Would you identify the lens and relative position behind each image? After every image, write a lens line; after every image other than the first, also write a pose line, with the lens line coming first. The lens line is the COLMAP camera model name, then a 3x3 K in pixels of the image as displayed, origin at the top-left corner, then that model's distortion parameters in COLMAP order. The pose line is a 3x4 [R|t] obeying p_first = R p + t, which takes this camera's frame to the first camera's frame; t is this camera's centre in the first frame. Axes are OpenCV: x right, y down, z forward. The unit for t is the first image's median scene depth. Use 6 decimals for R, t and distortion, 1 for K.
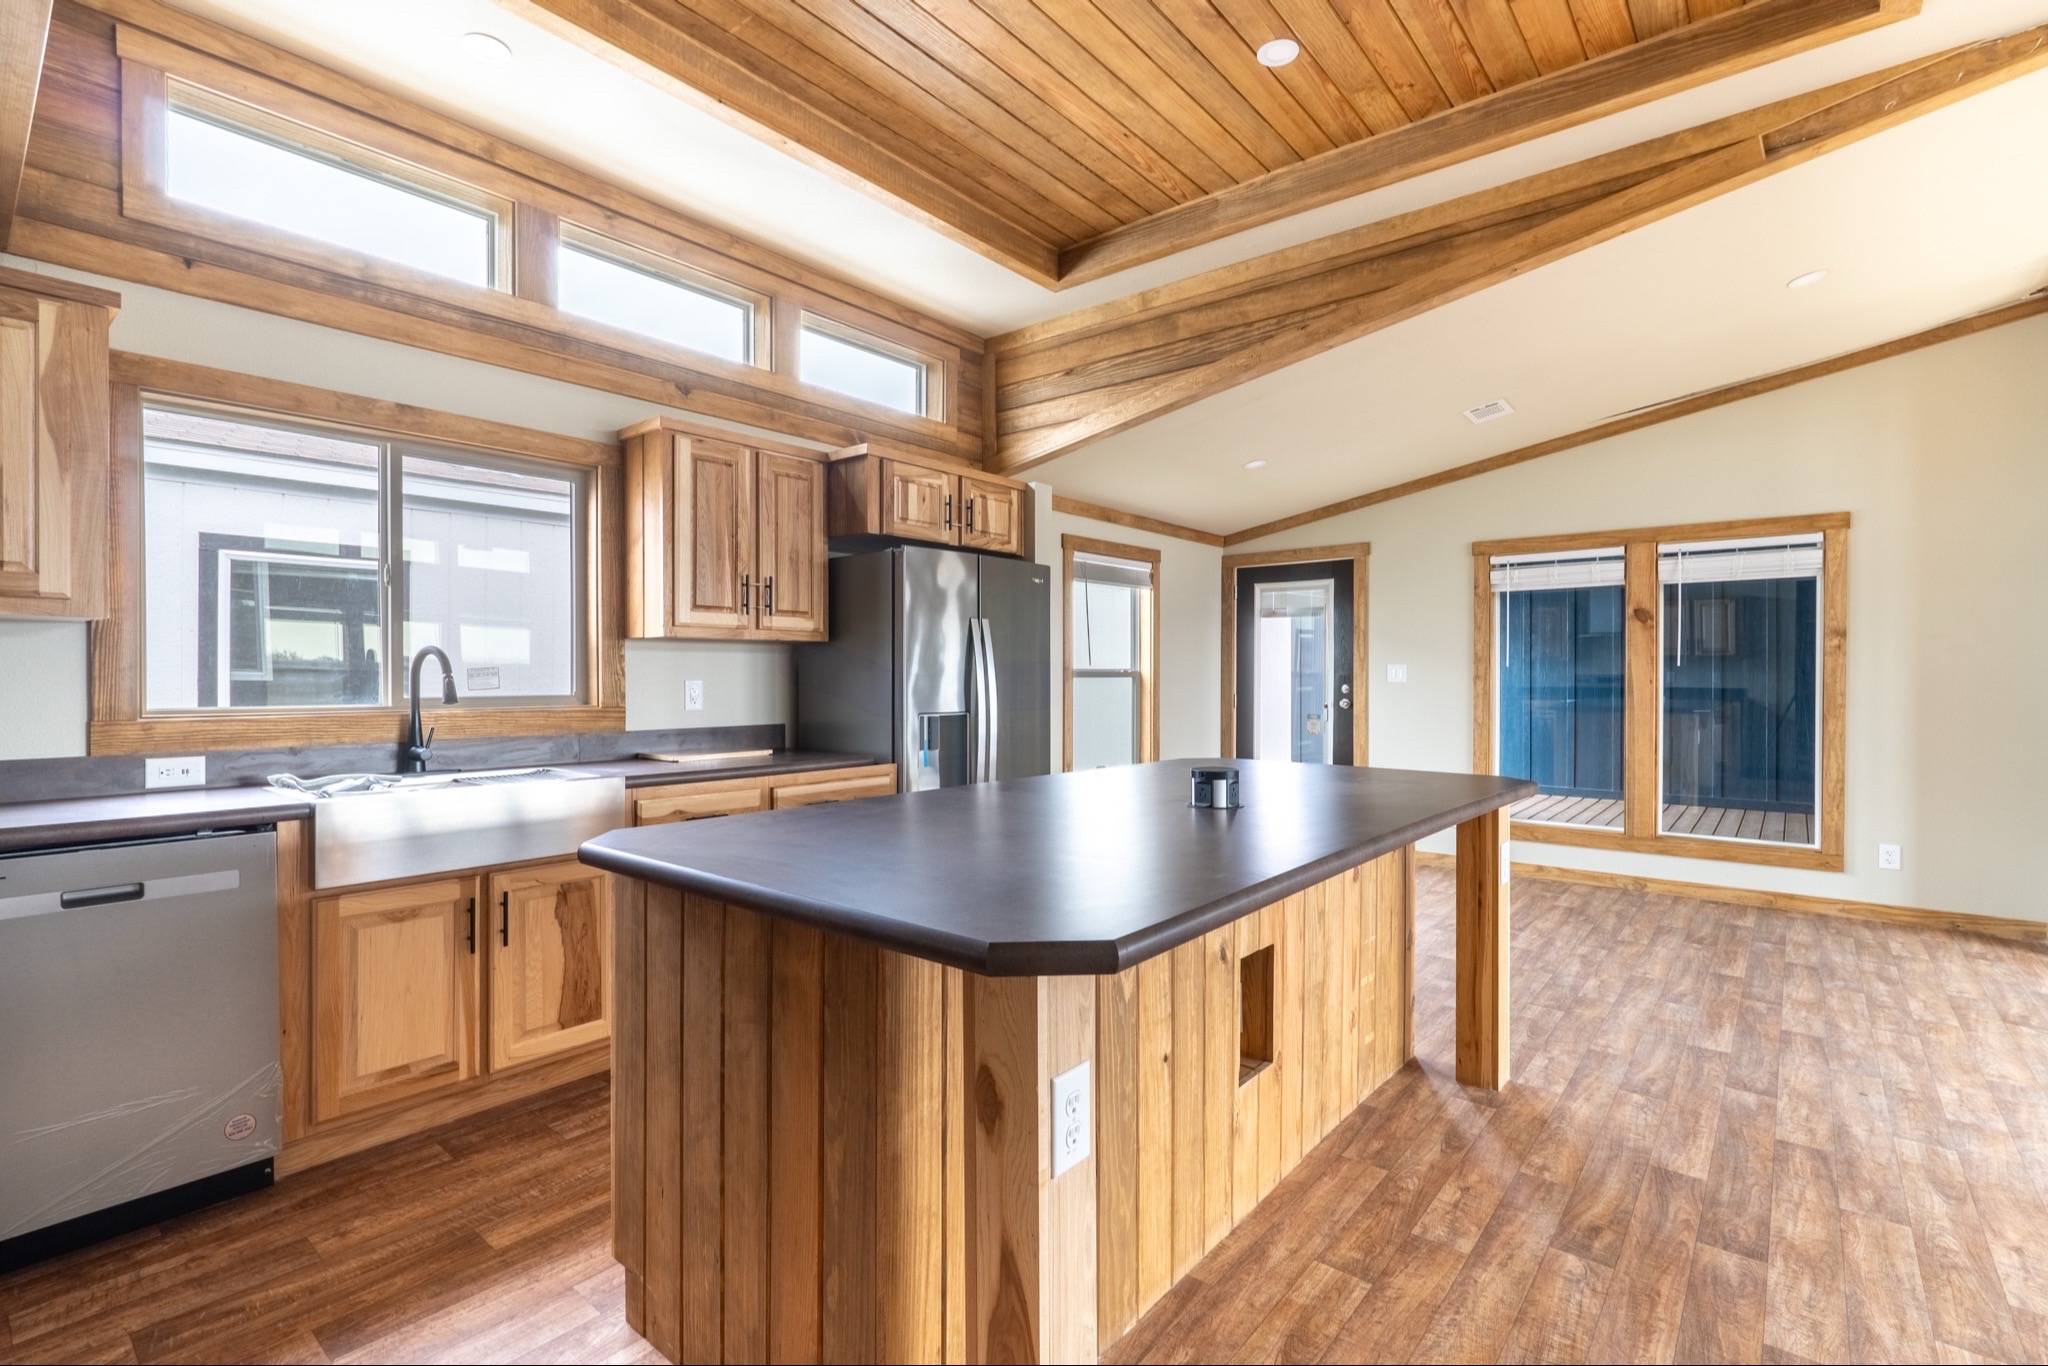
lens RADIAL K [[930.1, 0, 1021.4], [0, 930.1, 681.1], [0, 0, 1]] dist [-0.002922, -0.000858]
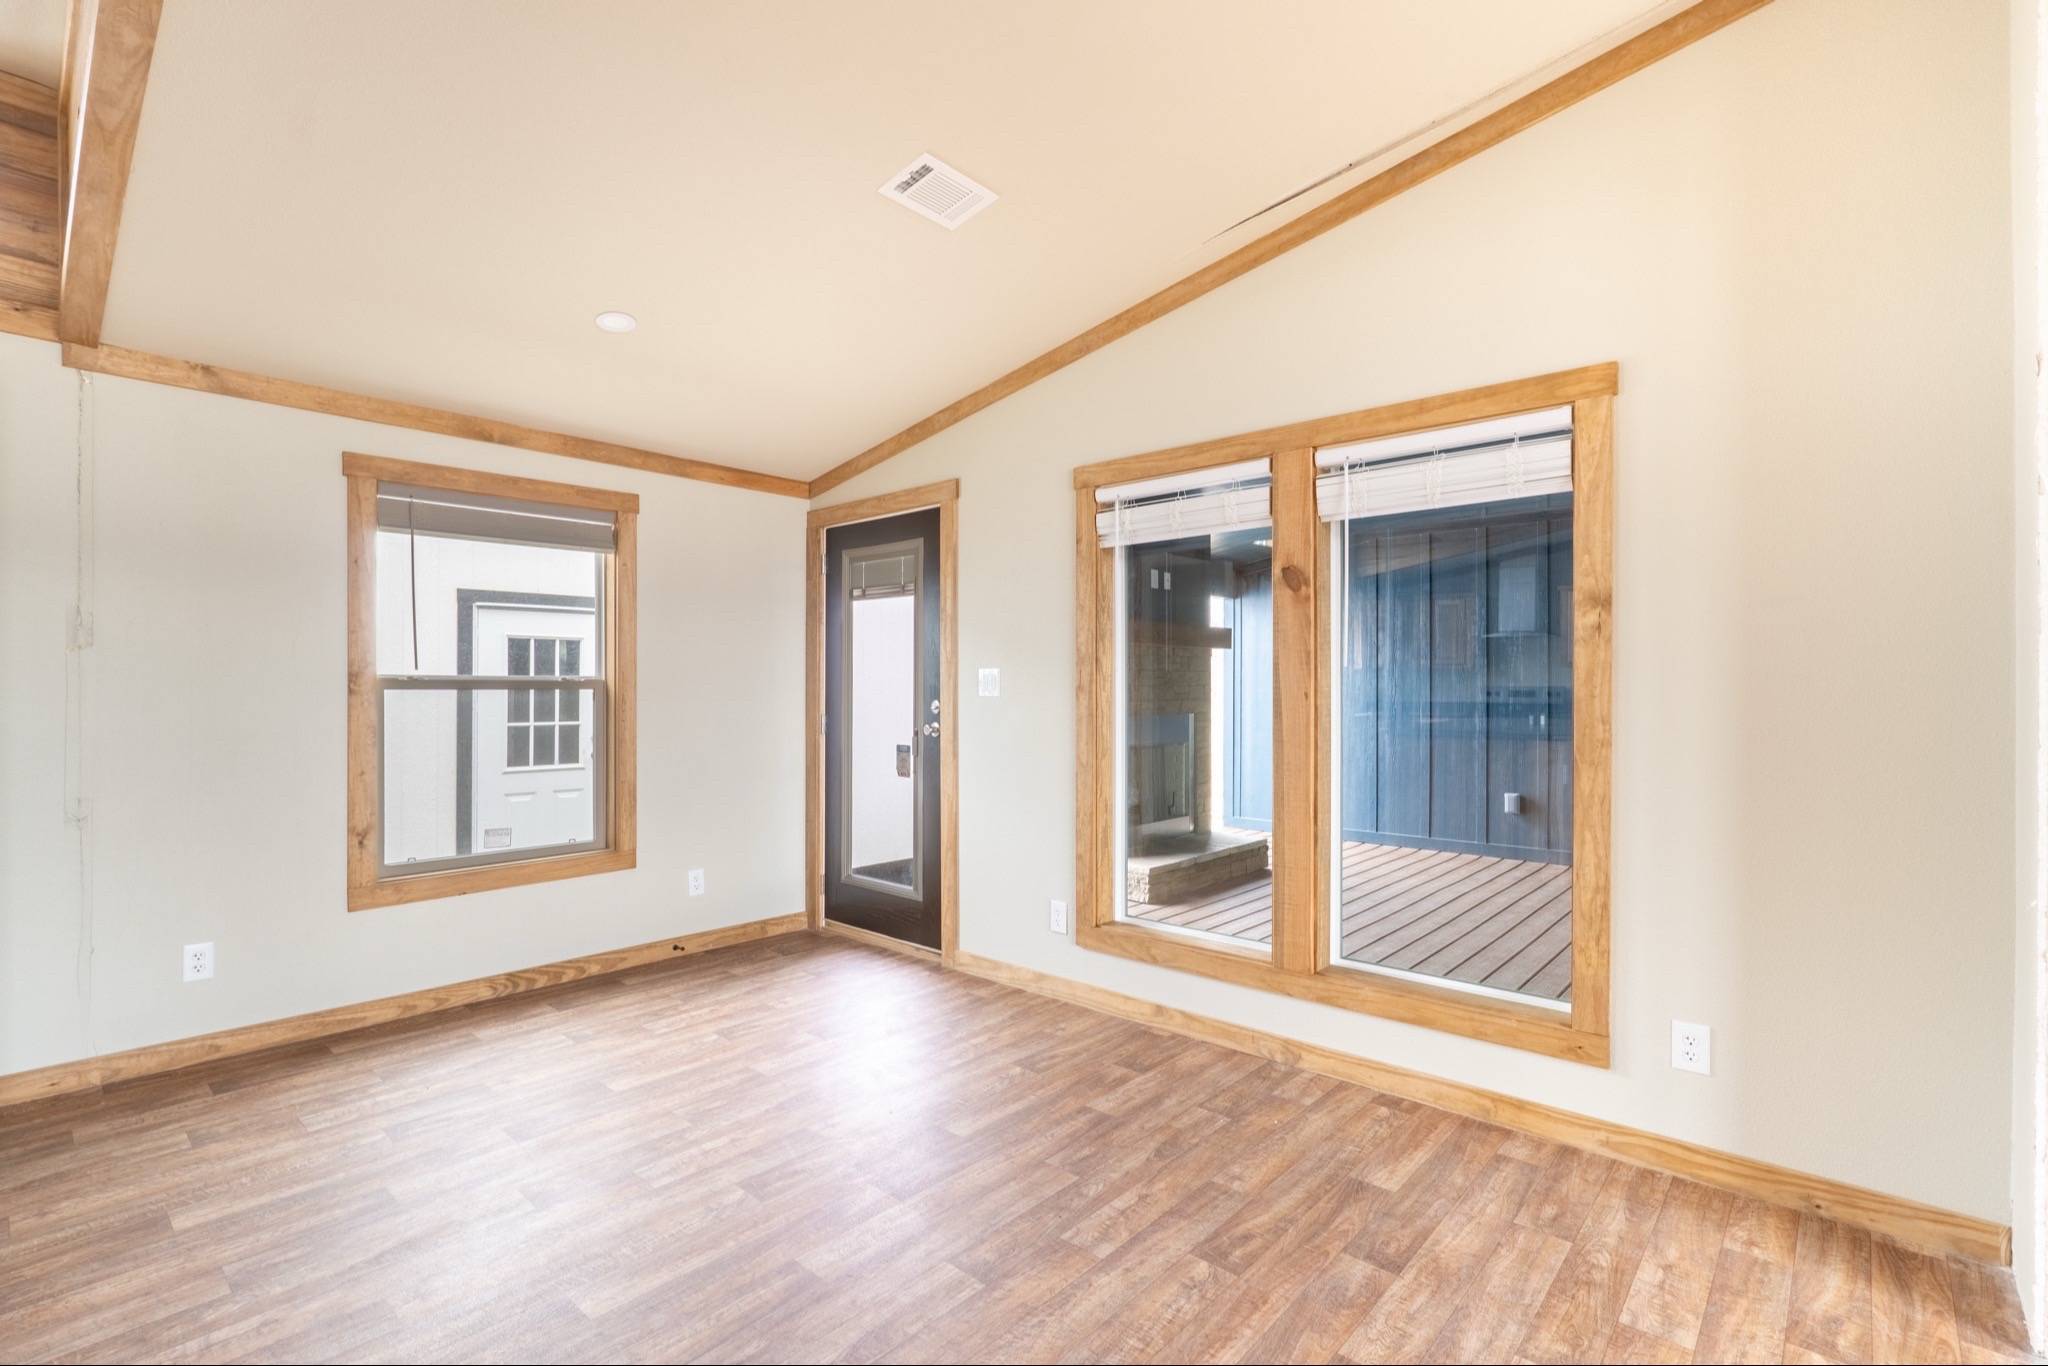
lens RADIAL K [[930.1, 0, 1017.3], [0, 930.1, 692.6], [0, 0, 1]] dist [-0.002922, -0.000858]
pose [[0.999219, -0.000884, -0.039510, 0.521838], [0.000795, 0.999997, -0.002275, -0.000078], [0.039512, 0.002242, 0.999217, 0.426820]]
